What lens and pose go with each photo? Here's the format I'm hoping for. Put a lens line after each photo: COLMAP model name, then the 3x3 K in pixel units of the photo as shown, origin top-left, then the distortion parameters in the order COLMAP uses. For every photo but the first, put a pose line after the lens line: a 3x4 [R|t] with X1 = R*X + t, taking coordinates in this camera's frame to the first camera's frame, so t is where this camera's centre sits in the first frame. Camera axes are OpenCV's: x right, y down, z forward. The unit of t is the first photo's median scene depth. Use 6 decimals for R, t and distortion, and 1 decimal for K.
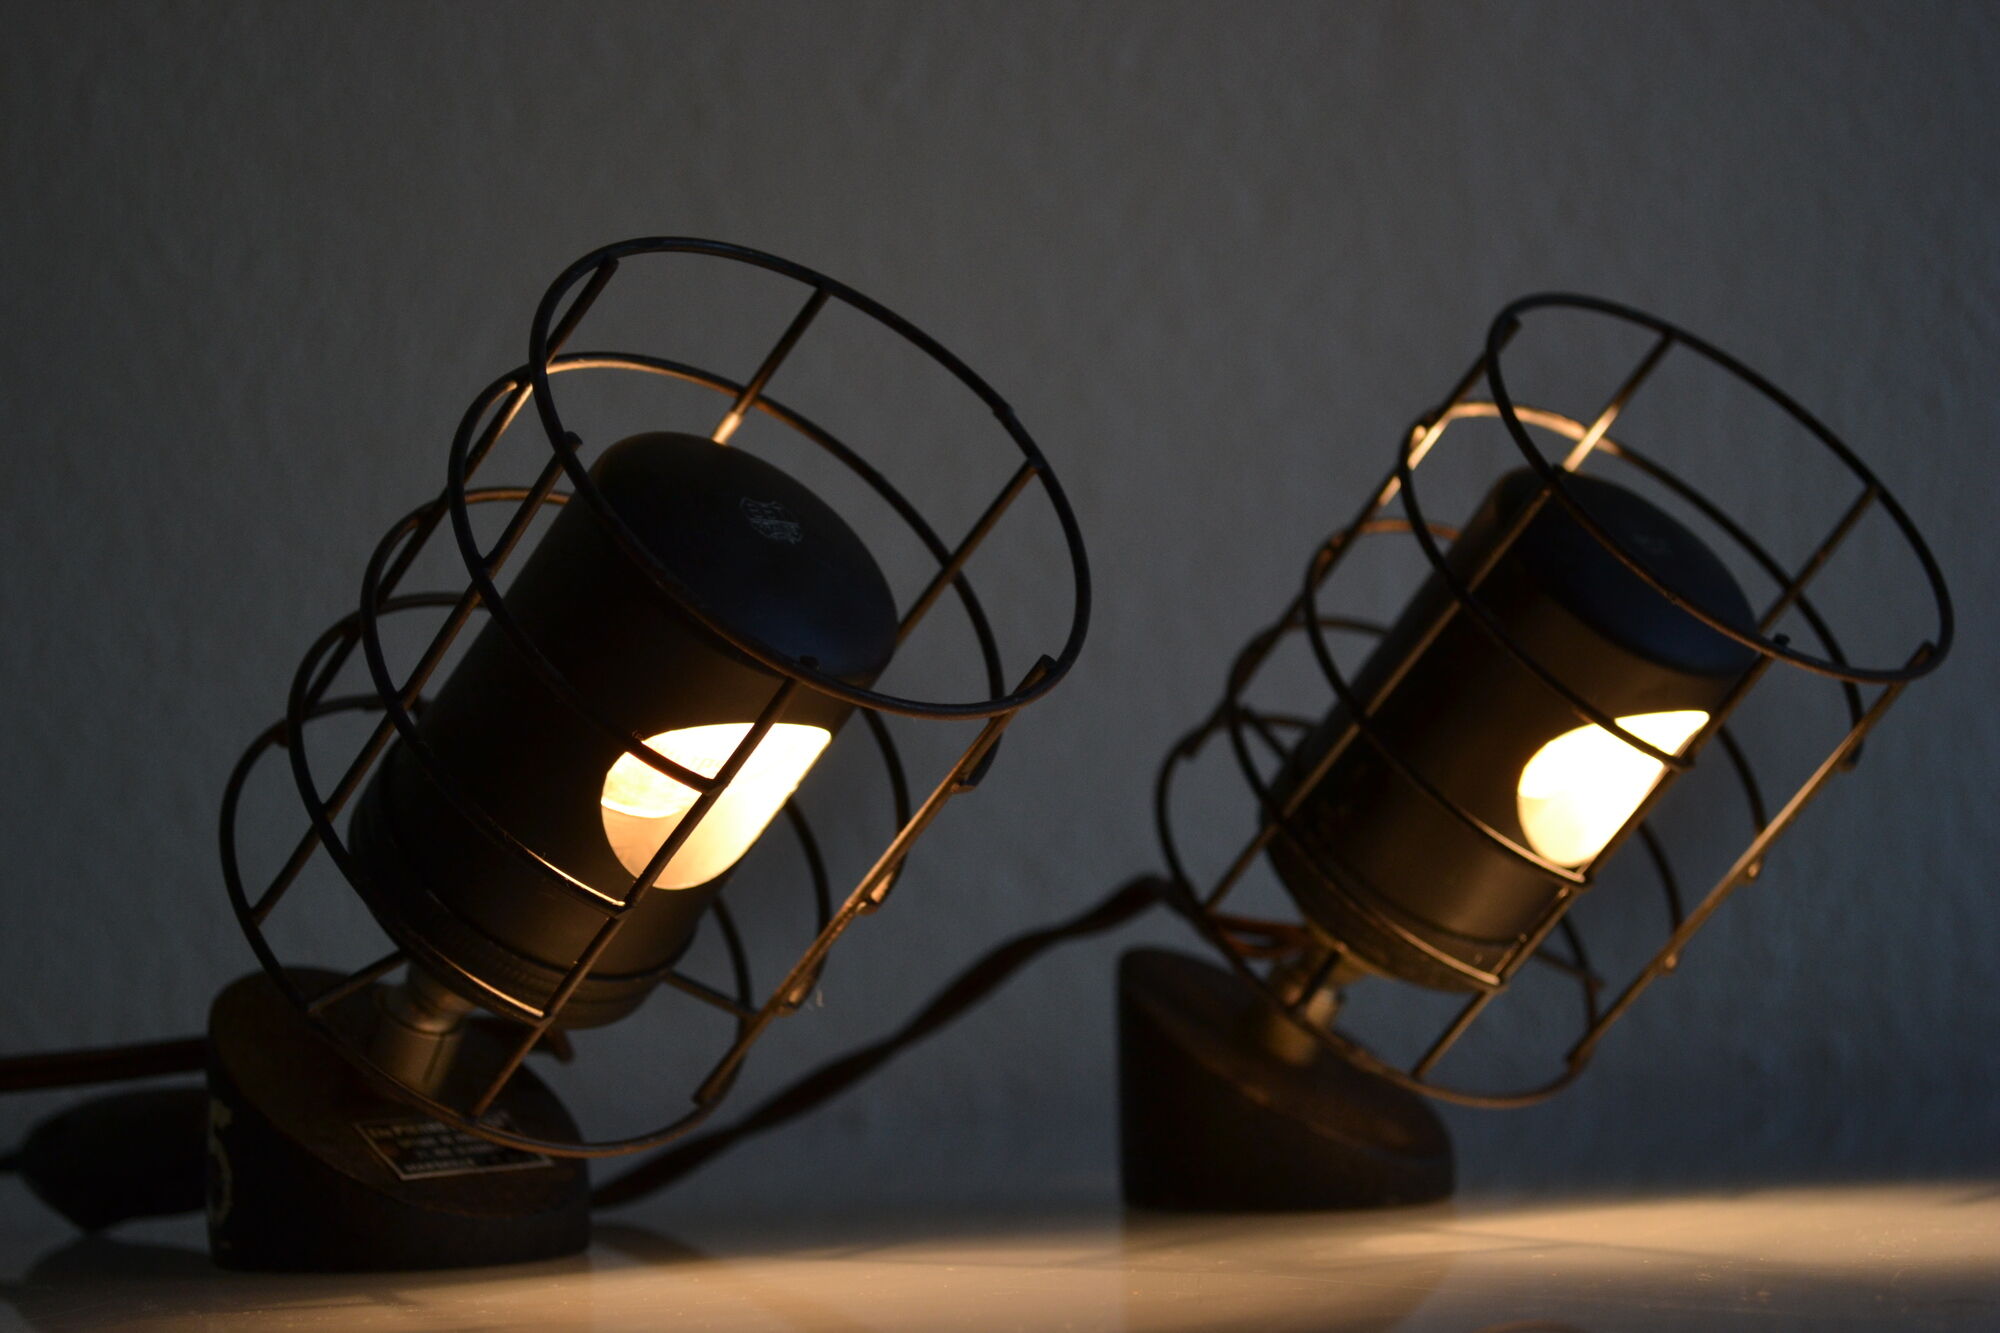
lens RADIAL K [[3580.3, 0, 996.6], [0, 3580.3, 674.1], [0, 0, 1]] dist [0.015084, 0.000000]
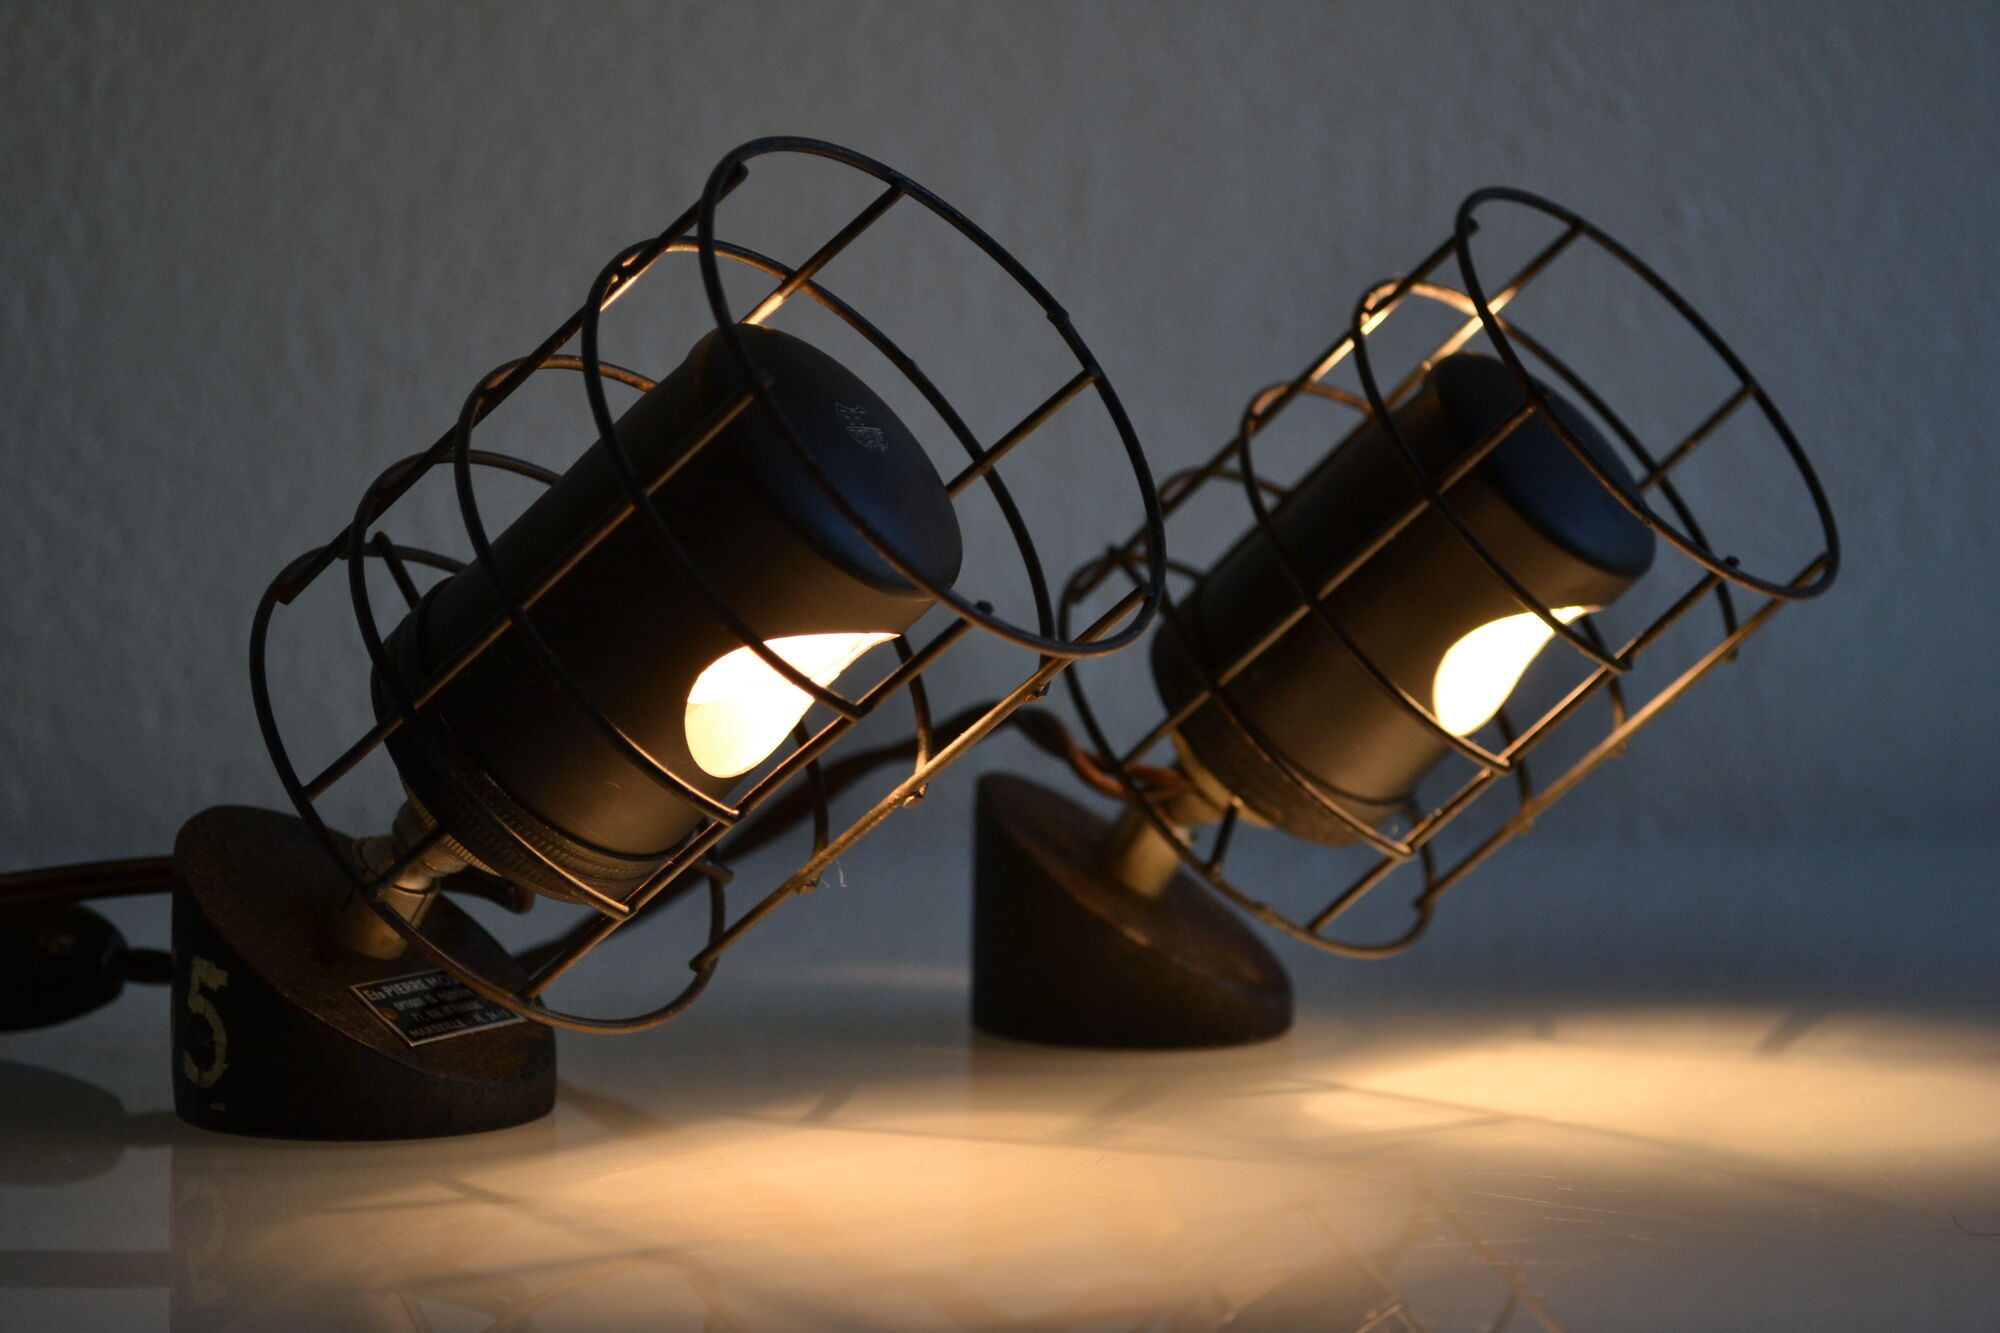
lens RADIAL K [[3923.1, 0, 1012.0], [0, 3923.1, 658.2], [0, 0, 1]] dist [0.031661, 0.000000]
pose [[0.968242, 0.031978, 0.247963, -0.275652], [-0.062313, 0.991354, 0.115472, -0.101791], [-0.242127, -0.127256, 0.961863, -0.078086]]
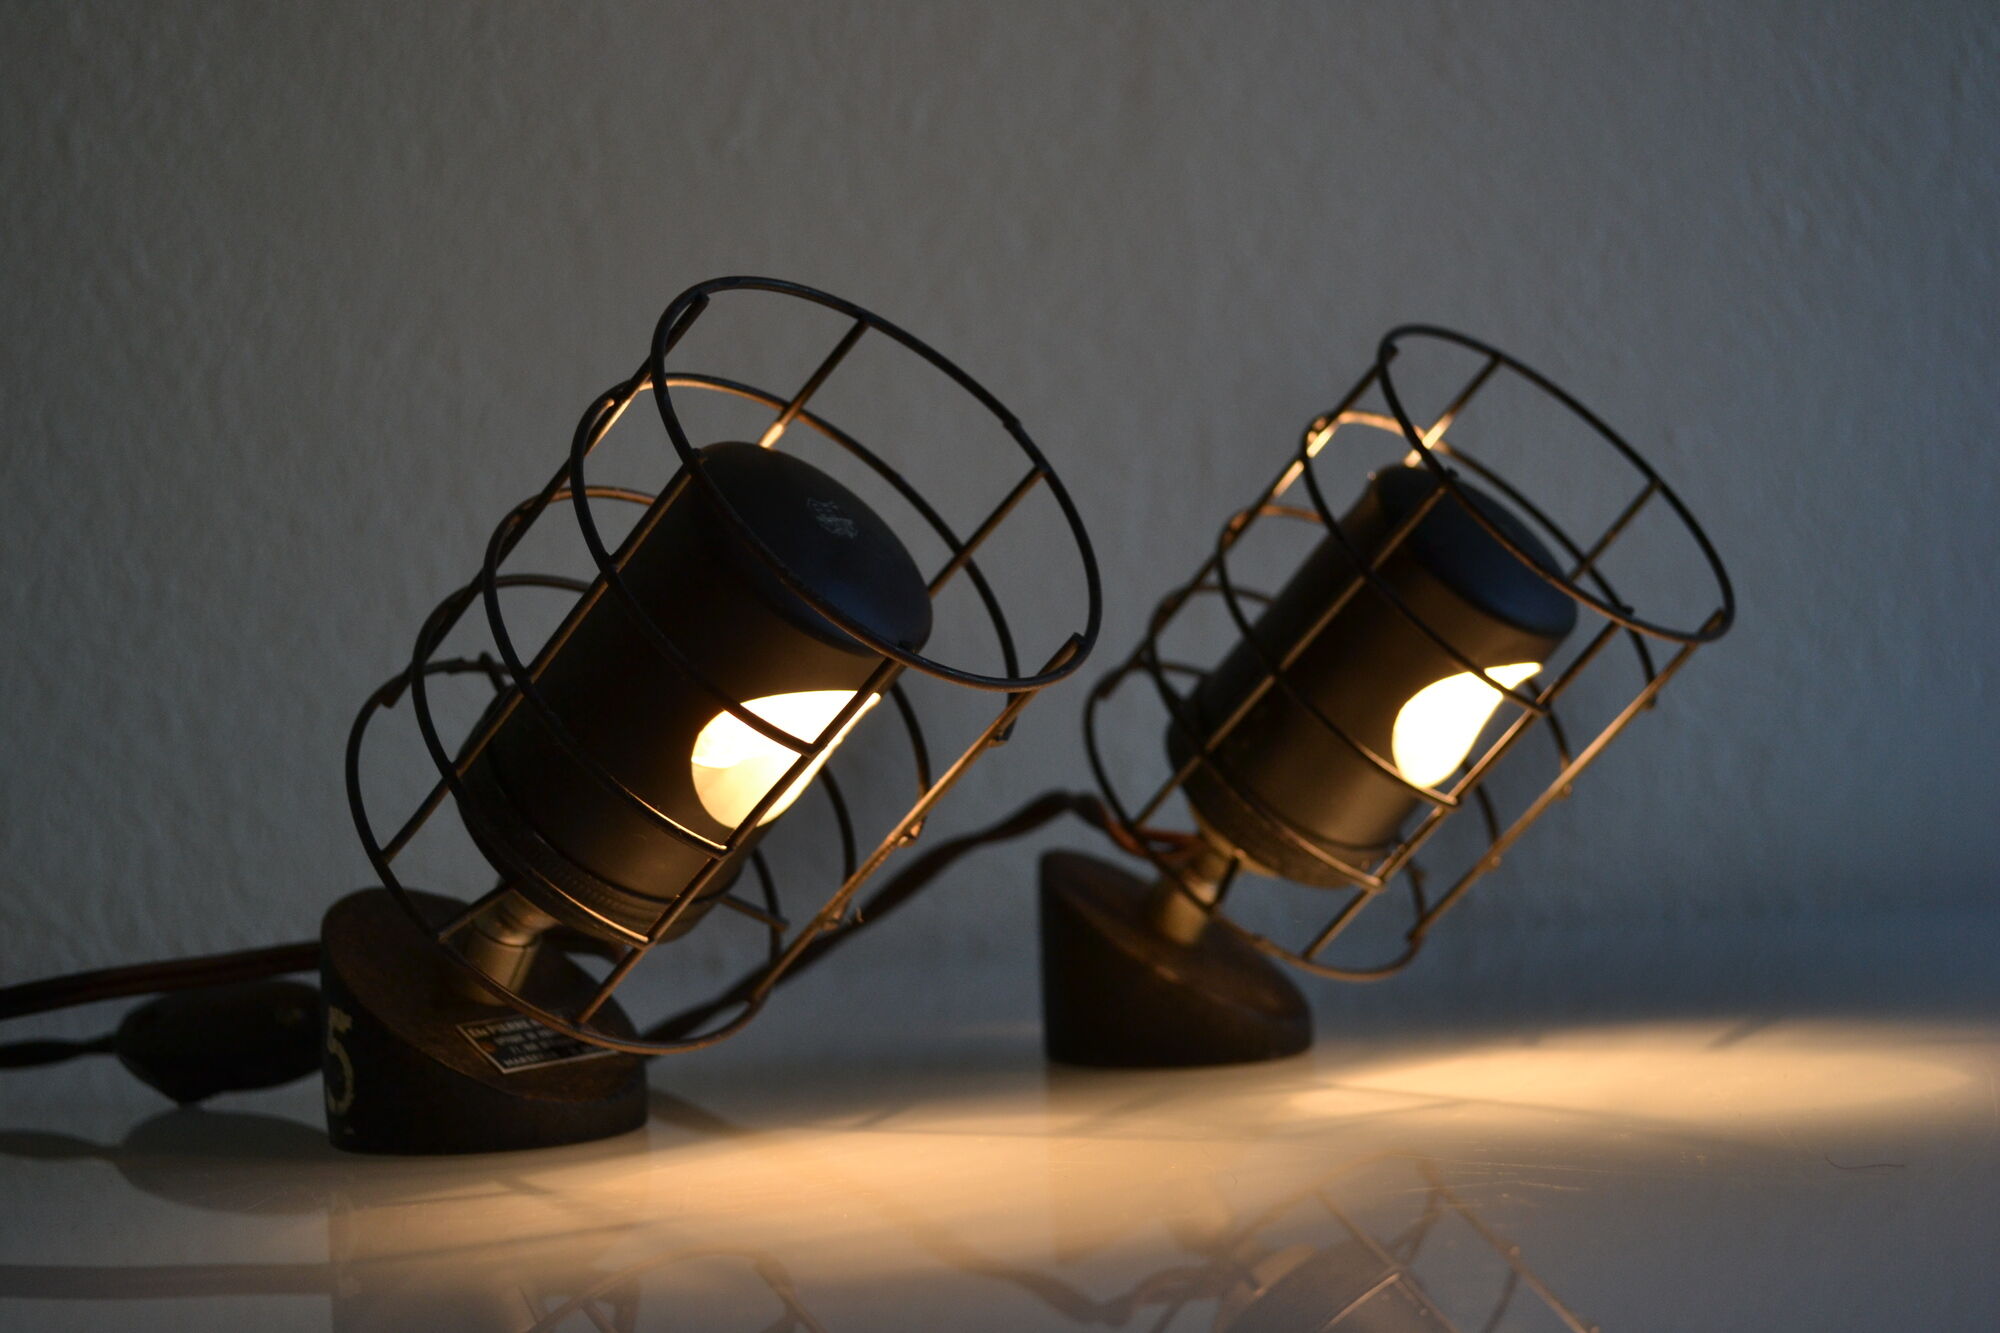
lens RADIAL K [[2690.7, 0, 998.4], [0, 2690.7, 666.0], [0, 0, 1]] dist [-0.025395, 0.000000]
pose [[0.991989, -0.008258, 0.126052, -0.113249], [0.004017, 0.999418, 0.033862, -0.022362], [-0.126258, -0.033085, 0.991446, 0.103802]]
